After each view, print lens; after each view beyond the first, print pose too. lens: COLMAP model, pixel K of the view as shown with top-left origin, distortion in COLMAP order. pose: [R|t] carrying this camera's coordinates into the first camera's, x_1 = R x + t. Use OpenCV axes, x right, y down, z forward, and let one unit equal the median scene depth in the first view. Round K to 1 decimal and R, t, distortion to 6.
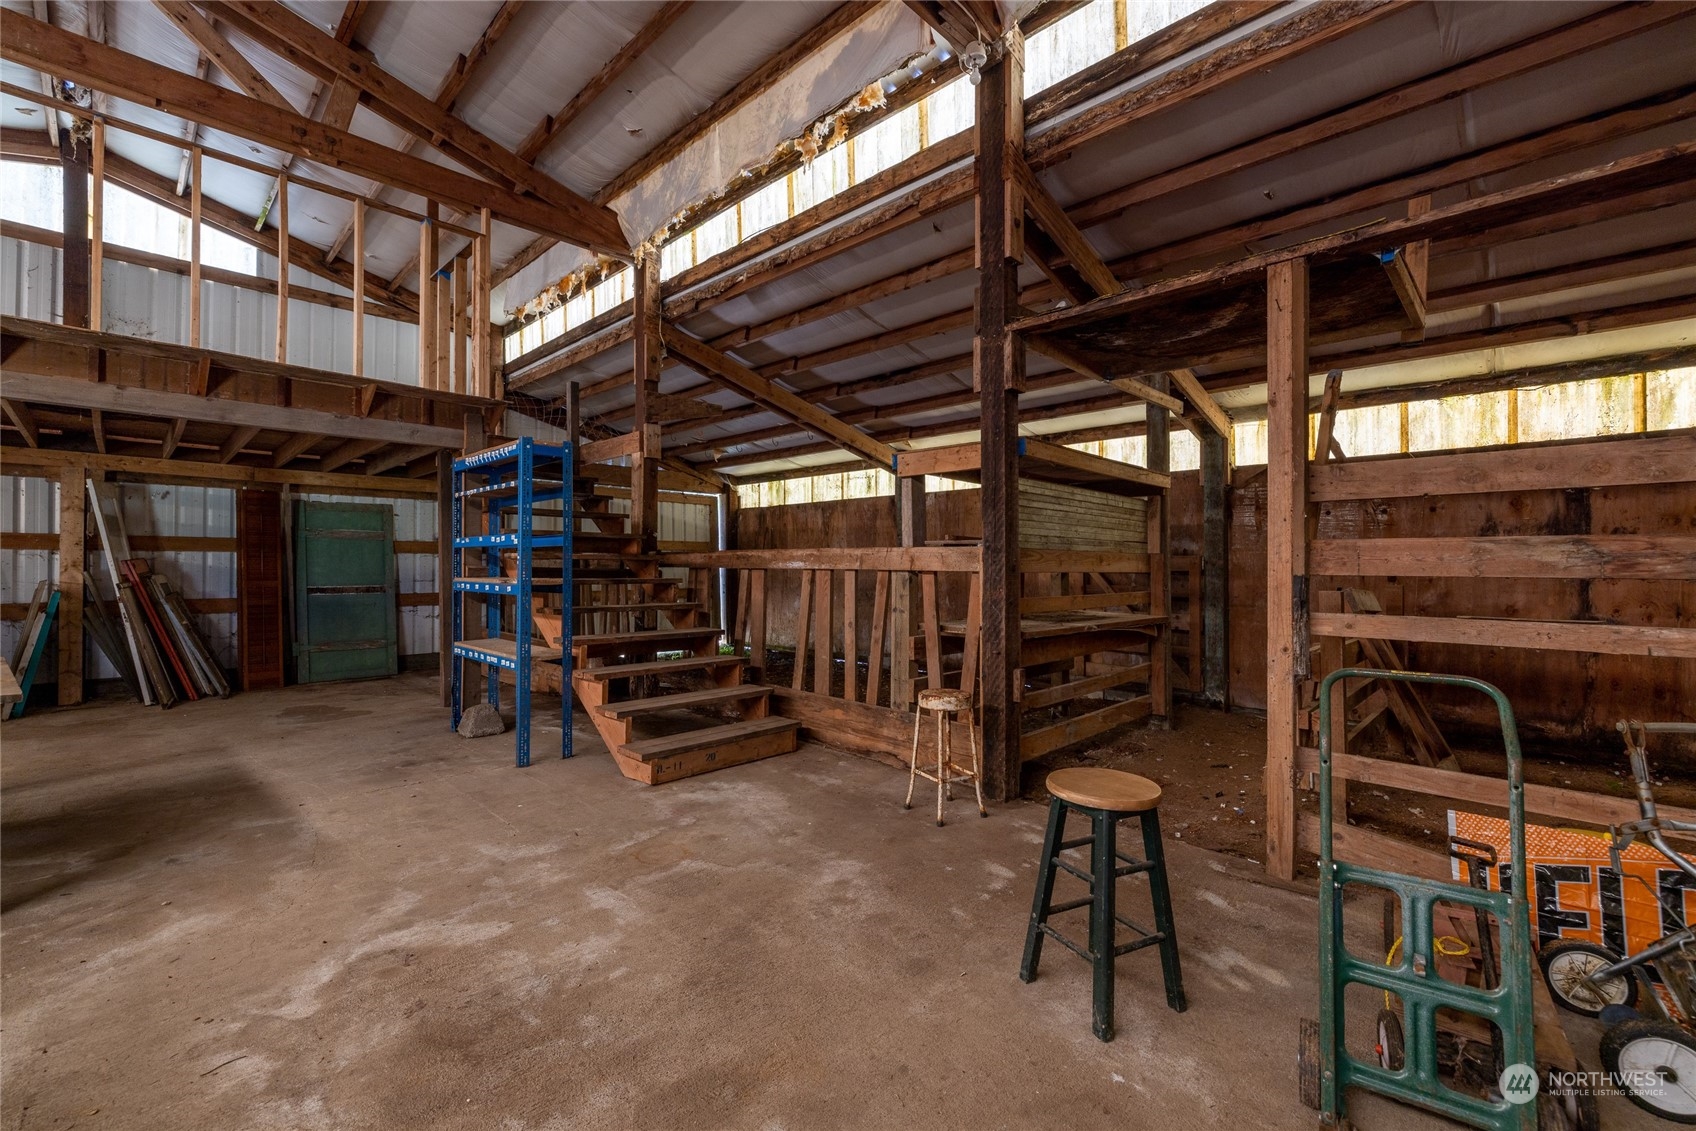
lens RADIAL K [[713.0, 0, 847.2], [0, 713.0, 559.6], [0, 0, 1]] dist [0.000960, 0.000132]
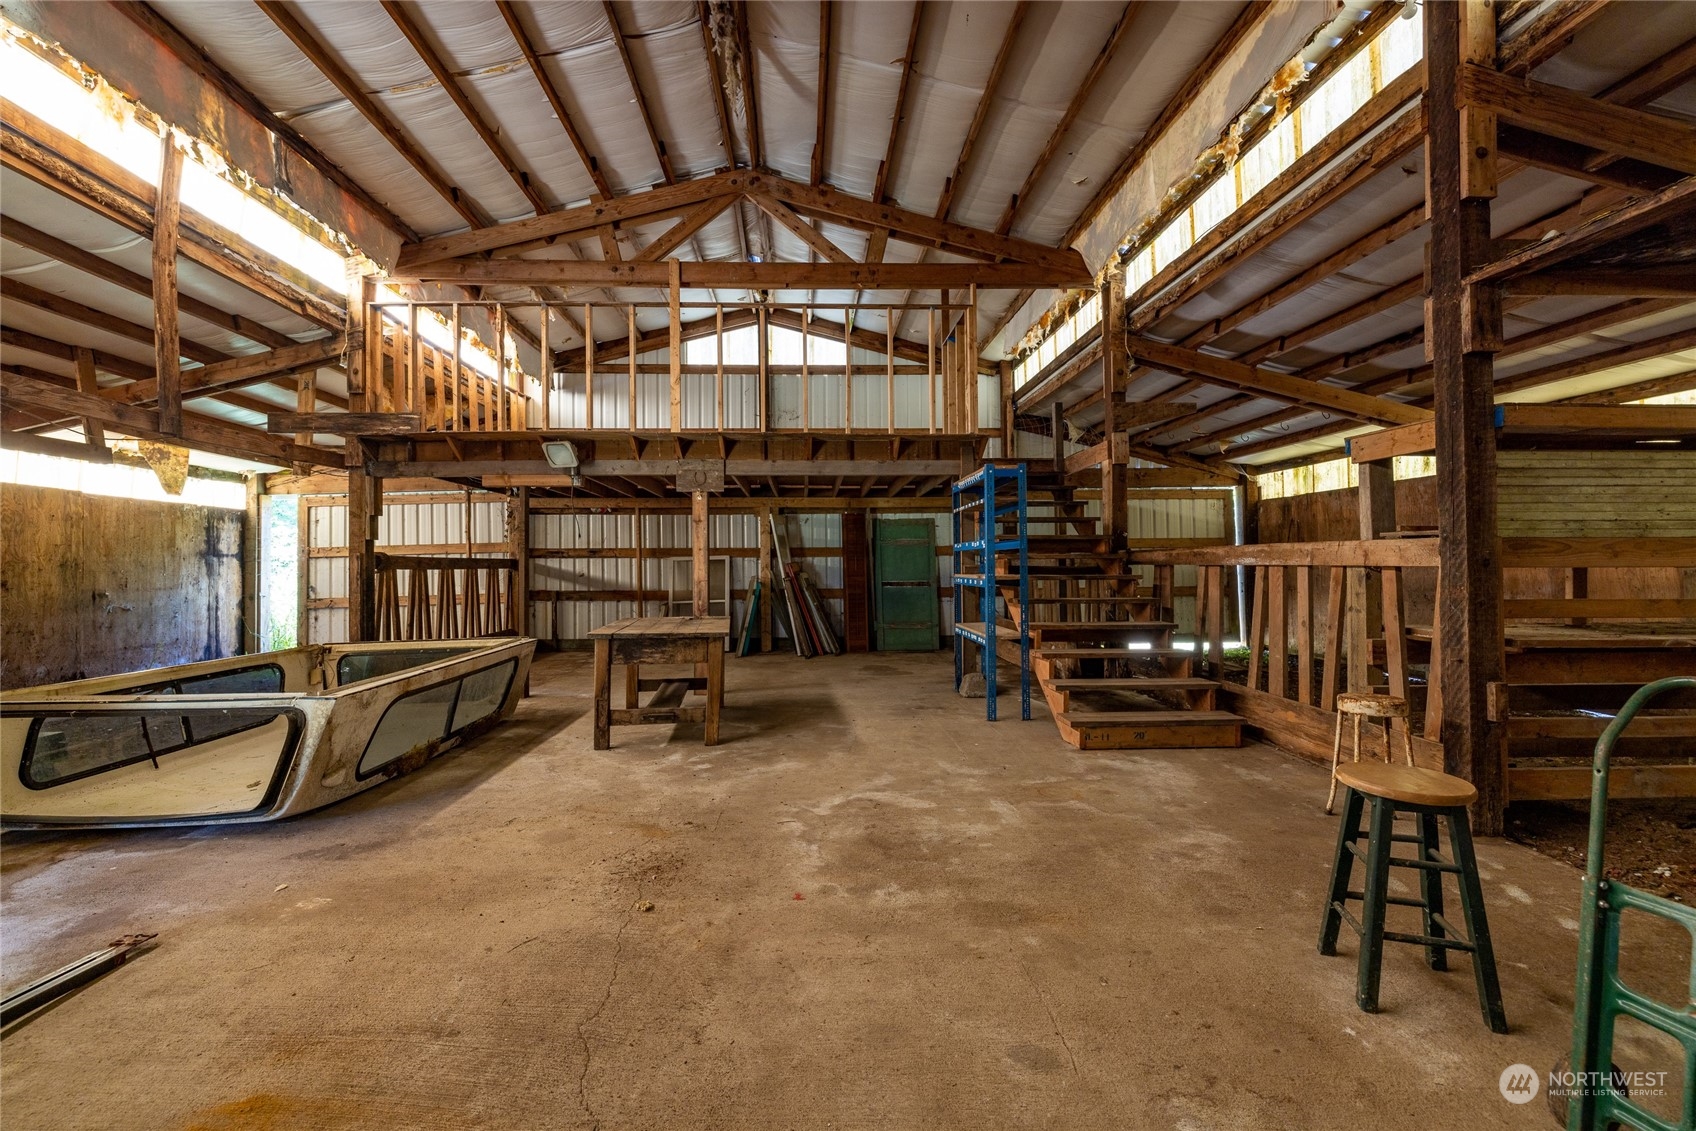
lens RADIAL K [[713.0, 0, 837.2], [0, 713.0, 568.1], [0, 0, 1]] dist [0.000960, 0.000132]
pose [[0.731185, -0.005632, -0.682156, 0.215576], [0.015344, 0.999849, 0.008192, 0.000286], [0.682006, -0.016457, 0.731161, -0.122393]]
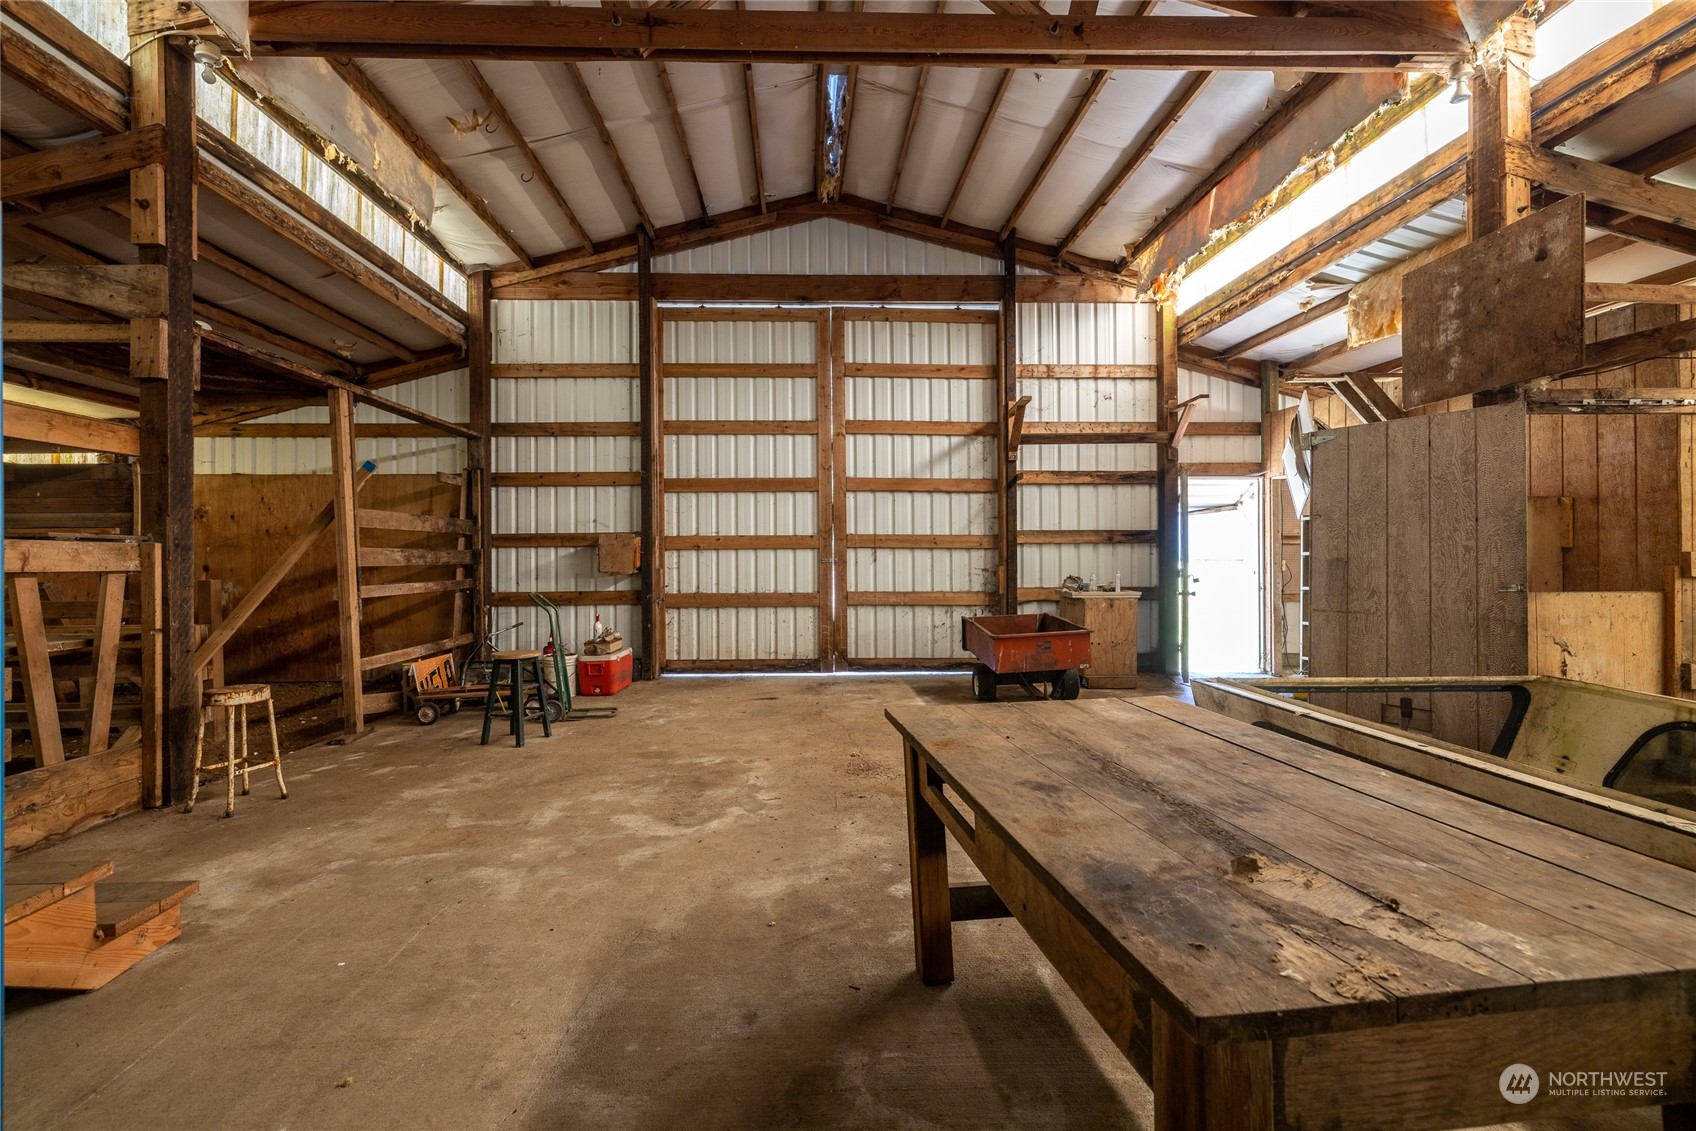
lens RADIAL K [[713.0, 0, 846.3], [0, 713.0, 559.2], [0, 0, 1]] dist [0.000960, 0.000132]
pose [[-0.738096, 0.000842, 0.674695, -0.974823], [-0.000855, 0.999997, -0.002184, 0.003099], [-0.674695, -0.002189, -0.738093, 0.955861]]
